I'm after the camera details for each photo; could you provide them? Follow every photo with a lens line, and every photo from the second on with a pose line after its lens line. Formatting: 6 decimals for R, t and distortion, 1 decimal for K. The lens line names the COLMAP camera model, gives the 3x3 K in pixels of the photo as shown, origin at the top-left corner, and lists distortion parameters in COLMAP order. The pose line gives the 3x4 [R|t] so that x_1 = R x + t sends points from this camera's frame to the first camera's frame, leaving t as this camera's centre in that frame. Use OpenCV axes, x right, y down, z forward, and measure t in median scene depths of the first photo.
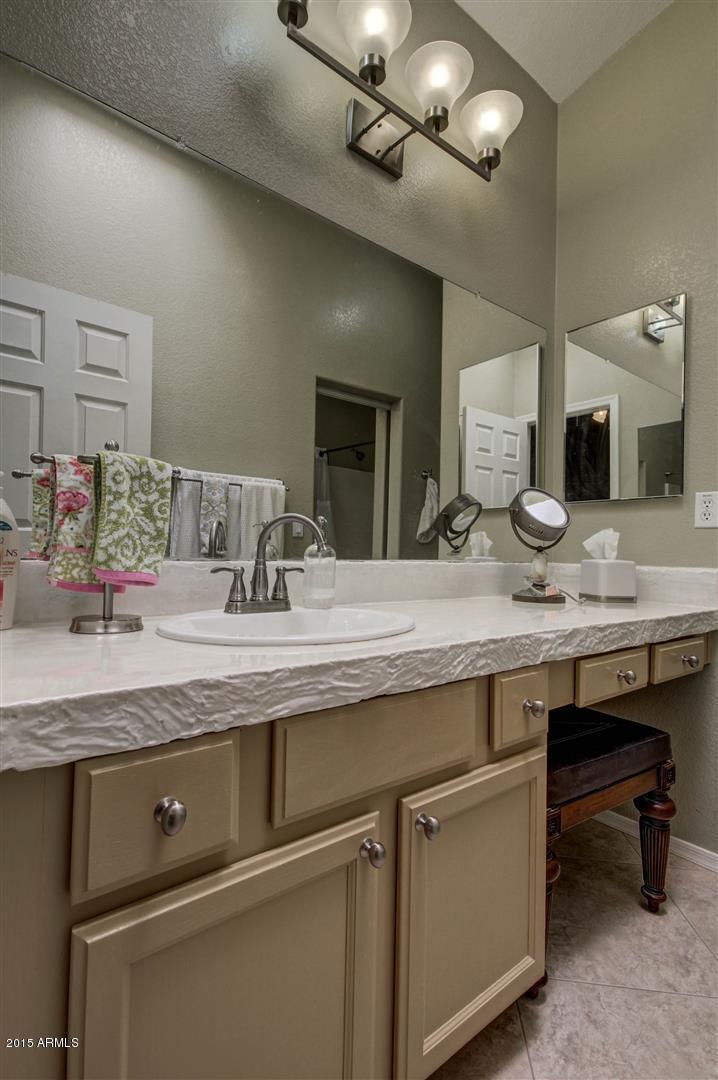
lens RADIAL K [[495.2, 0, 368.3], [0, 495.2, 548.1], [0, 0, 1]] dist [-0.001577, -0.001687]
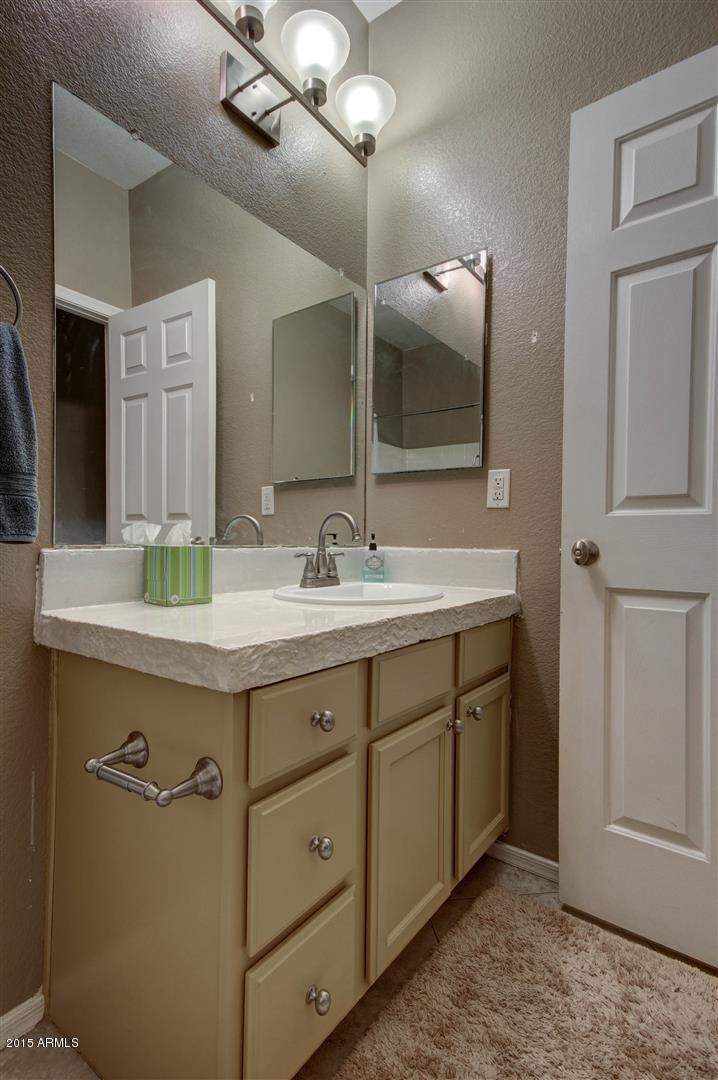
lens RADIAL K [[543.7, 0, 351.8], [0, 543.7, 541.8], [0, 0, 1]] dist [0.004376, 0.003737]
pose [[0.961461, -0.000762, 0.274941, -0.092654], [-0.003925, 0.999856, 0.016499, -0.002461], [-0.274914, -0.016942, 0.961320, -0.071254]]
